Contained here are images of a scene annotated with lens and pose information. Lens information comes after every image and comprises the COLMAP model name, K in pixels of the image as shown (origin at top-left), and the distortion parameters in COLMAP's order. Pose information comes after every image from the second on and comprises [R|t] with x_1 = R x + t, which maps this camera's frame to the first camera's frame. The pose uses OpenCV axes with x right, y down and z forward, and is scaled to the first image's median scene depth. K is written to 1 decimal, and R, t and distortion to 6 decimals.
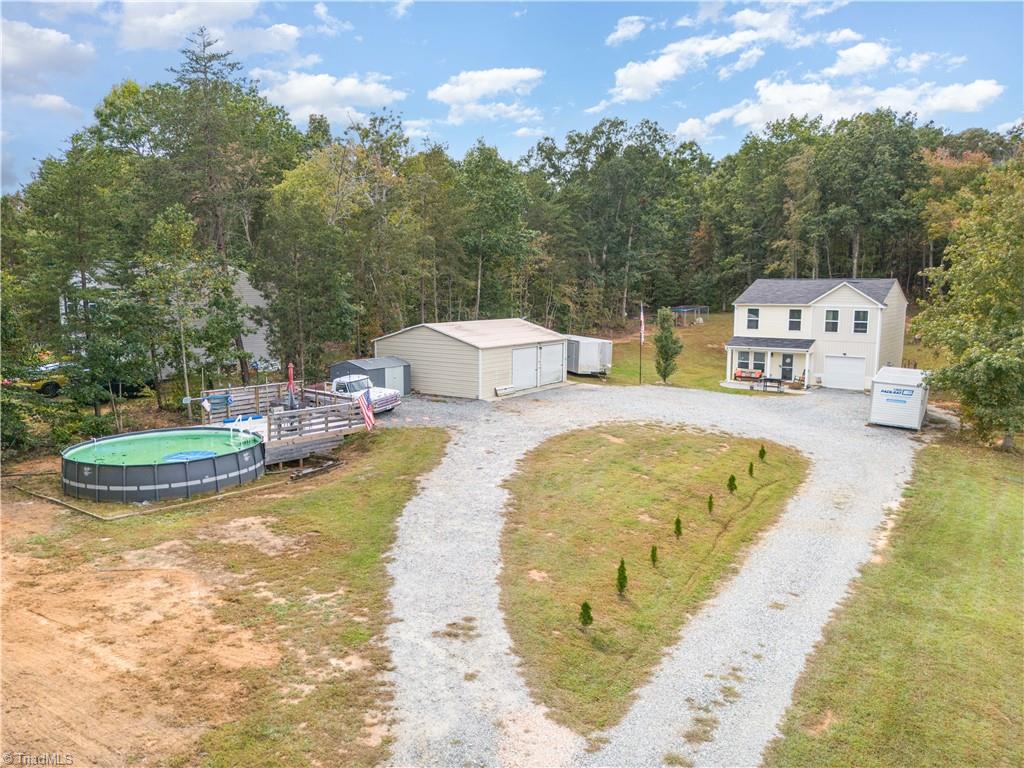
lens RADIAL K [[802.9, 0, 512.0], [0, 802.9, 384.0], [0, 0, 1]] dist [-0.055826, 0.000934]
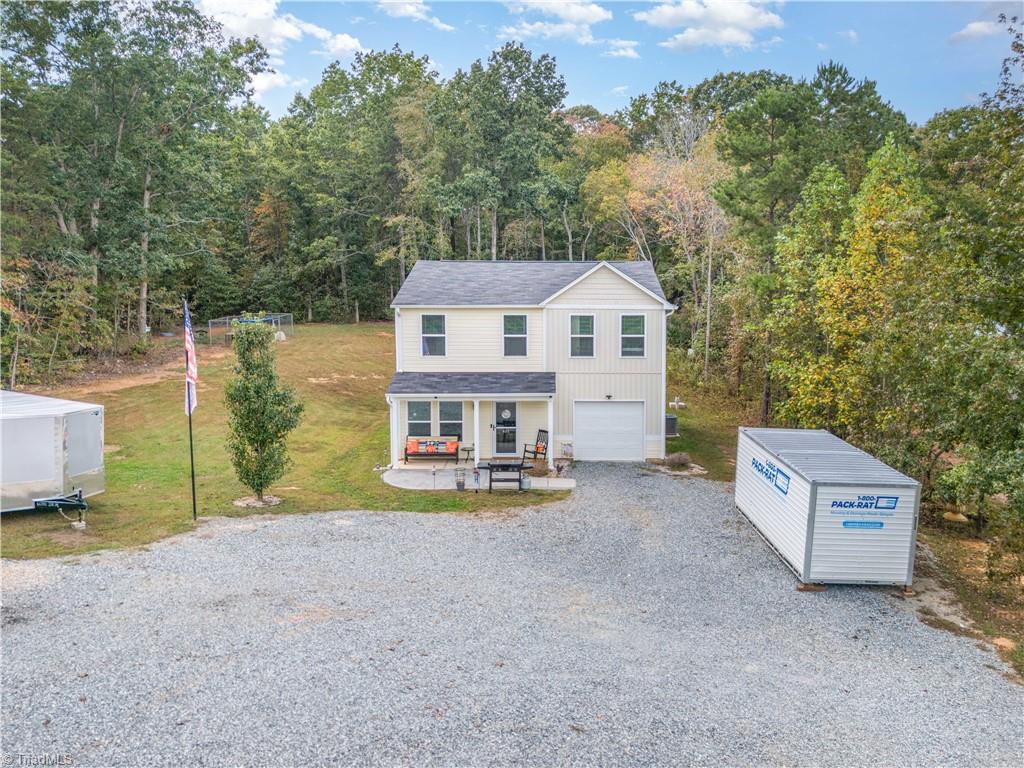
lens RADIAL K [[702.9, 0, 514.0], [0, 702.9, 371.2], [0, 0, 1]] dist [0.033709, -0.006060]
pose [[0.820291, -0.056143, 0.569184, 0.074971], [0.066817, 0.997763, 0.002122, -0.045834], [-0.568030, 0.036291, 0.822207, 0.493363]]
